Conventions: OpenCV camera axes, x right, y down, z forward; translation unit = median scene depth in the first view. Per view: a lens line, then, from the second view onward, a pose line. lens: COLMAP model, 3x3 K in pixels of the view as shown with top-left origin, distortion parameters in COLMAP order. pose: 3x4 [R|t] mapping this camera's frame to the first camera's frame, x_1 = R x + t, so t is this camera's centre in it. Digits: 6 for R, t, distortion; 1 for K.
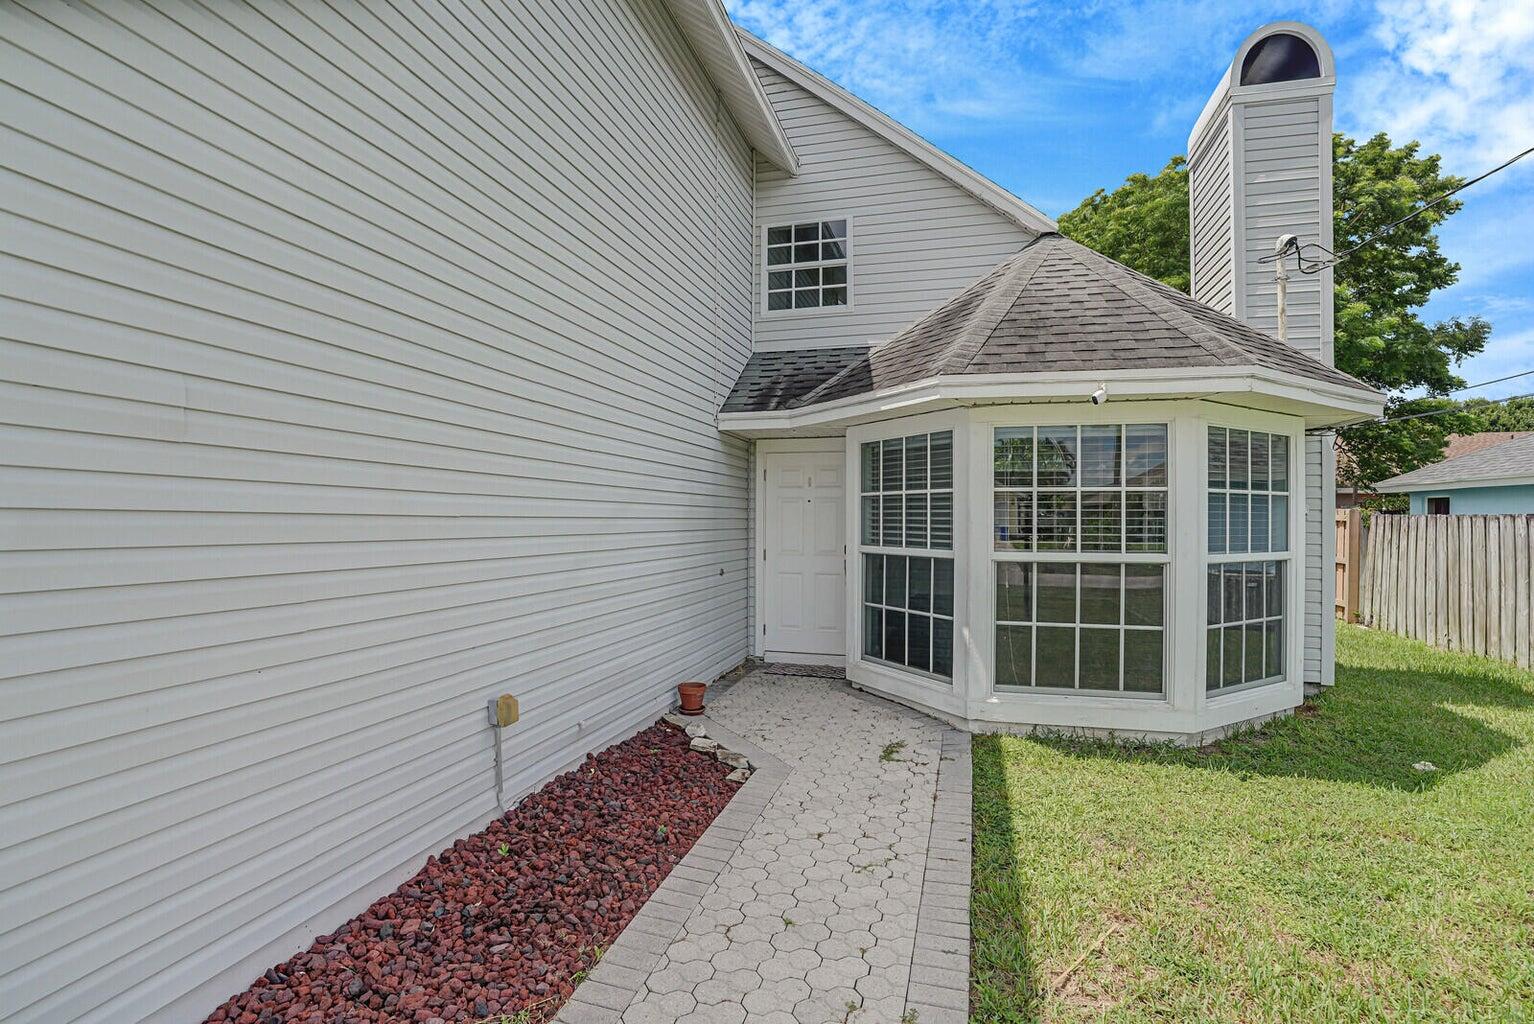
lens RADIAL K [[724.2, 0, 767.0], [0, 724.2, 512.0], [0, 0, 1]] dist [-0.059693, 0.024584]
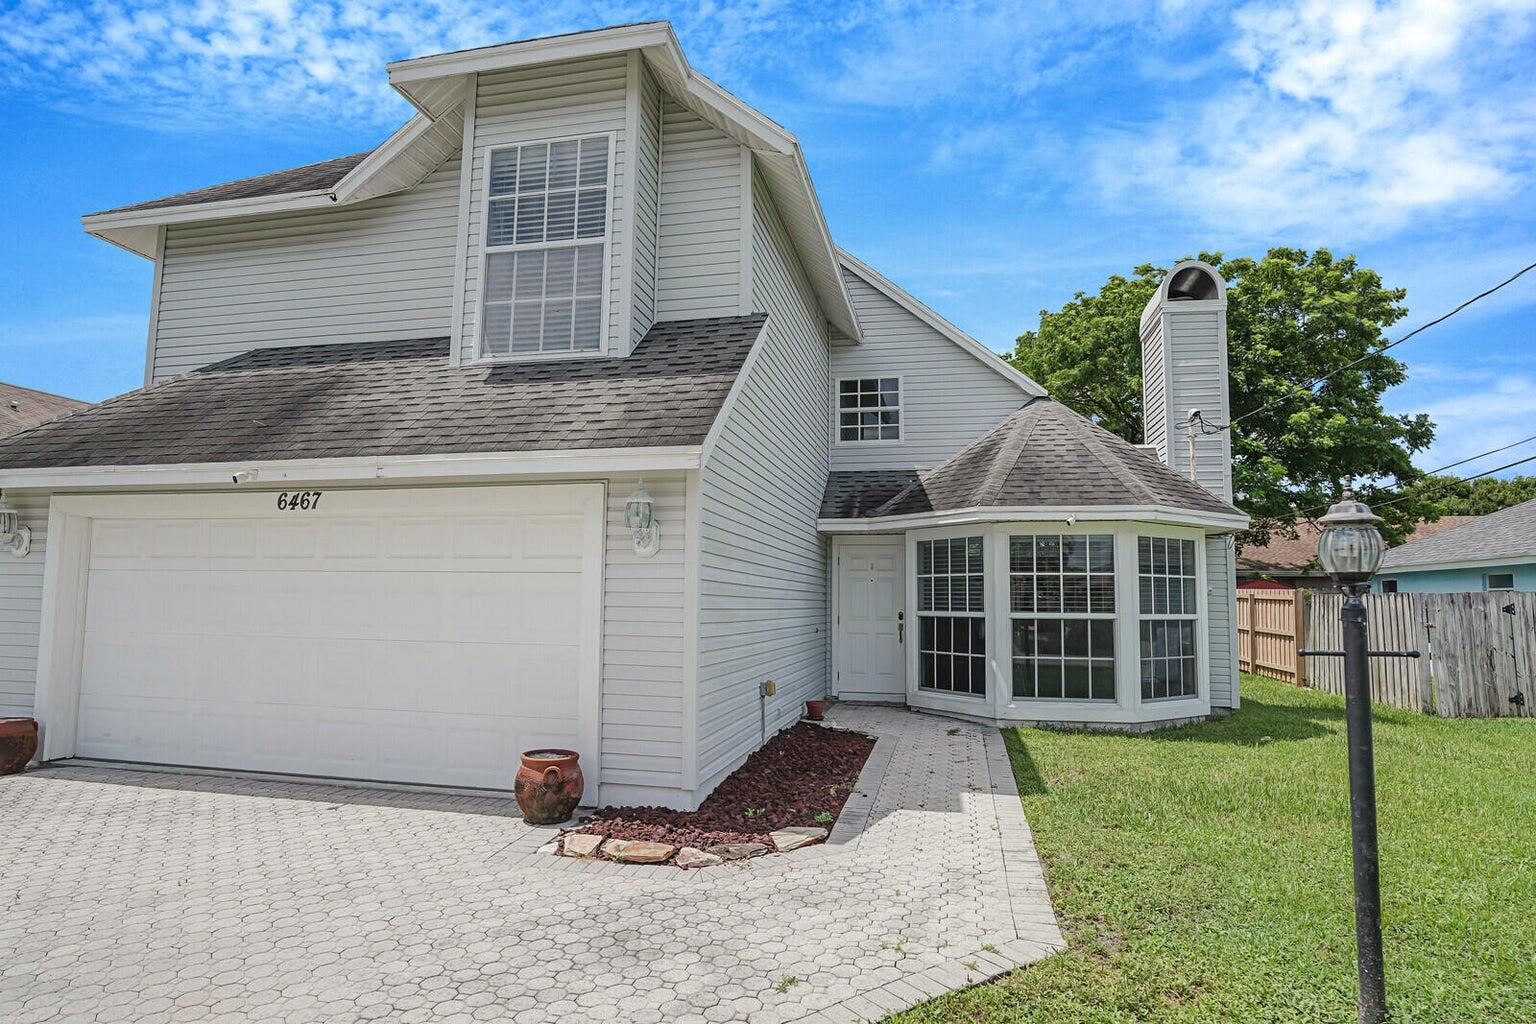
lens RADIAL K [[875.1, 0, 762.0], [0, 875.1, 520.4], [0, 0, 1]] dist [-0.029856, -0.000937]
pose [[0.998242, 0.011233, 0.058198, -0.306894], [-0.006307, 0.996433, -0.084146, 0.014923], [-0.058936, 0.083631, 0.994752, -0.799421]]
